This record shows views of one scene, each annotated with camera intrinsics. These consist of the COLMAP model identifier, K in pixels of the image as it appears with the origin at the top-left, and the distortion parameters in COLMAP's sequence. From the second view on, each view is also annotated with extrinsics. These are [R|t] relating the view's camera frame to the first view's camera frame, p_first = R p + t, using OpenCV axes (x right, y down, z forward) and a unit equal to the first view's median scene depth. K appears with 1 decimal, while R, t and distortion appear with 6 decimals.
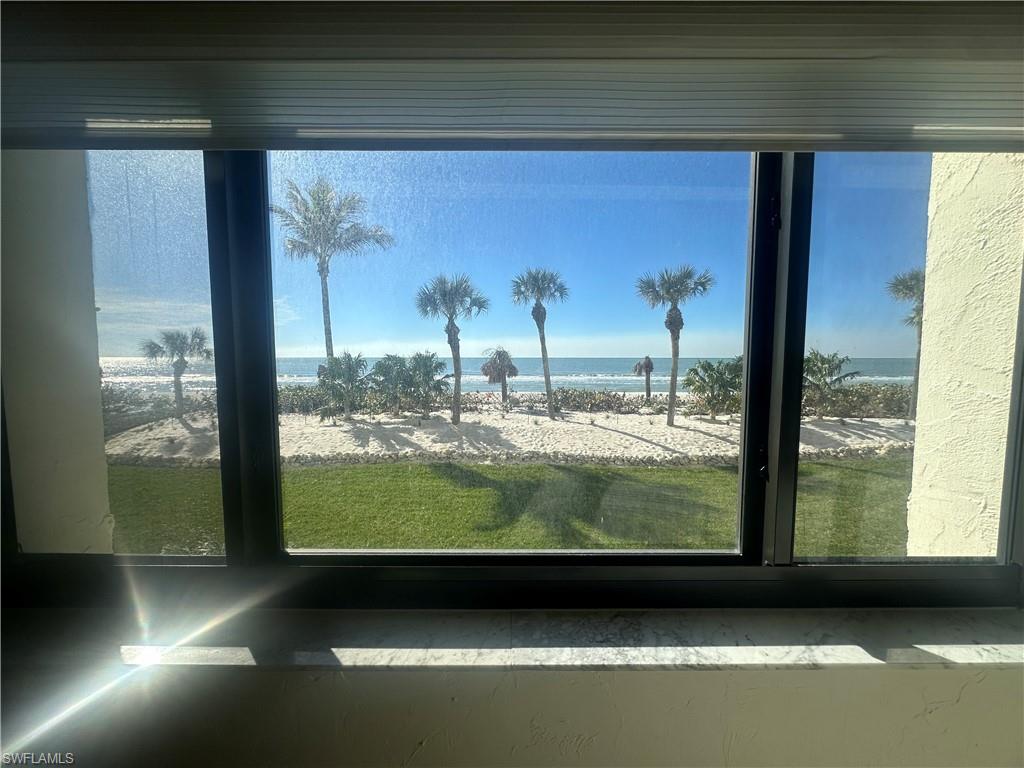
lens RADIAL K [[415.0, 0, 485.5], [0, 415.0, 385.4], [0, 0, 1]] dist [-0.000458, -0.000017]
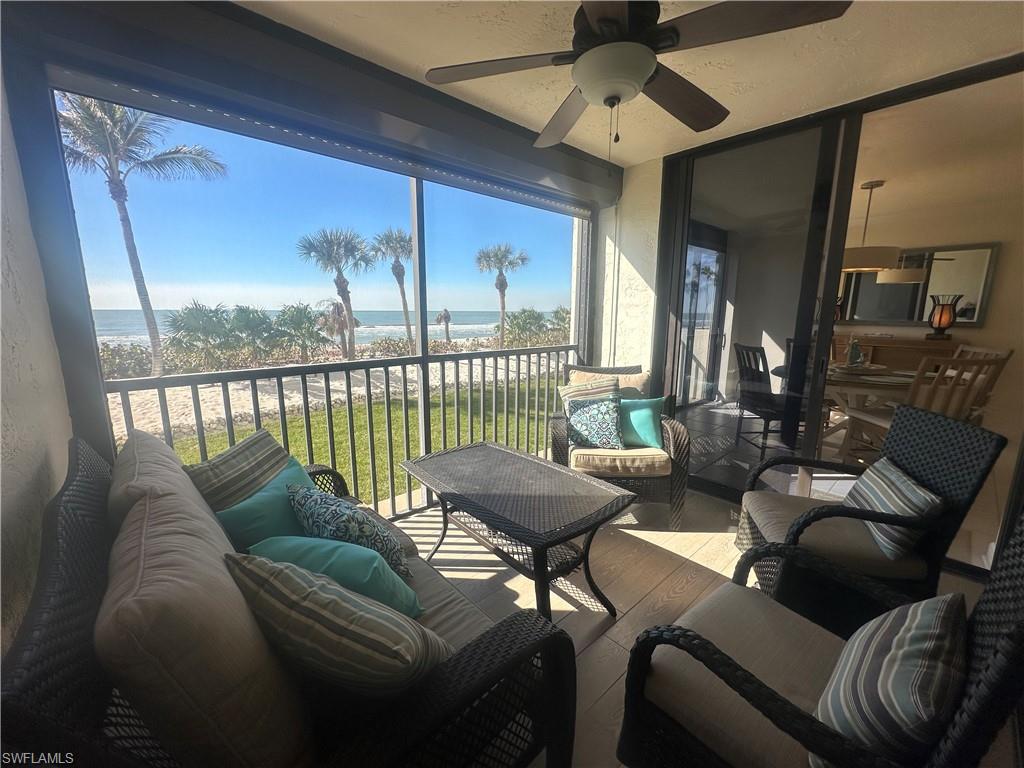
lens RADIAL K [[410.4, 0, 505.9], [0, 410.4, 383.0], [0, 0, 1]] dist [-0.002246, -0.000136]
pose [[0.750146, -0.111679, 0.651774, -0.439600], [0.040356, 0.991530, 0.123448, 0.006183], [-0.660040, -0.066301, 0.748299, -0.061336]]
